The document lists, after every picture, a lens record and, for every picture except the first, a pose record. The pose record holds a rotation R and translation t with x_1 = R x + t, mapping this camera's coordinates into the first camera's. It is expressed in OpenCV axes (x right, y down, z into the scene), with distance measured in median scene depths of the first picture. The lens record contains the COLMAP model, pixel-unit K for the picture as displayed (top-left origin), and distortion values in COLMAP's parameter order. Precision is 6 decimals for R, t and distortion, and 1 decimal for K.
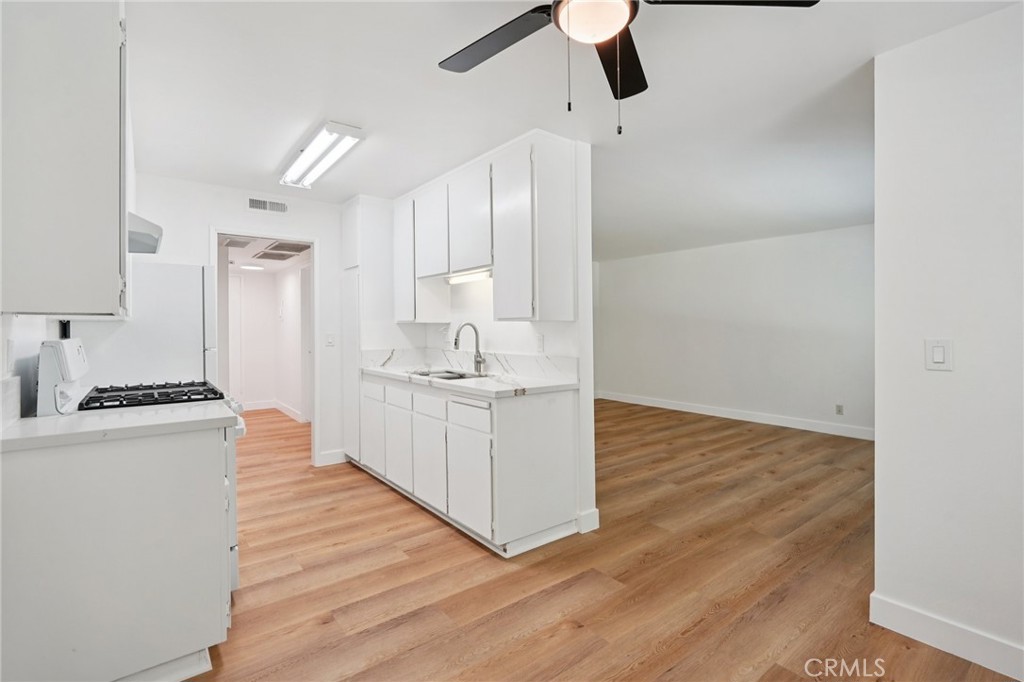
lens RADIAL K [[477.5, 0, 512.7], [0, 477.5, 332.4], [0, 0, 1]] dist [-0.010642, 0.005317]
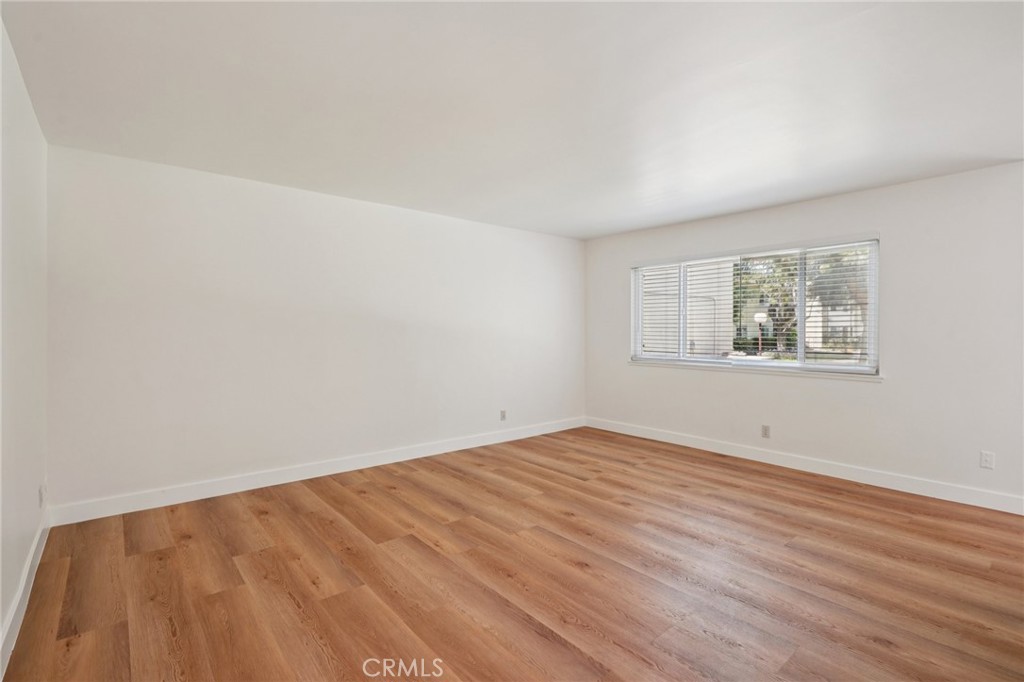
lens RADIAL K [[477.5, 0, 510.3], [0, 477.5, 337.6], [0, 0, 1]] dist [-0.010642, 0.005317]
pose [[-0.046879, -0.008449, 0.998865, -0.386963], [0.007613, 0.999932, 0.008815, -0.001879], [-0.998872, 0.008017, -0.046811, 1.522952]]
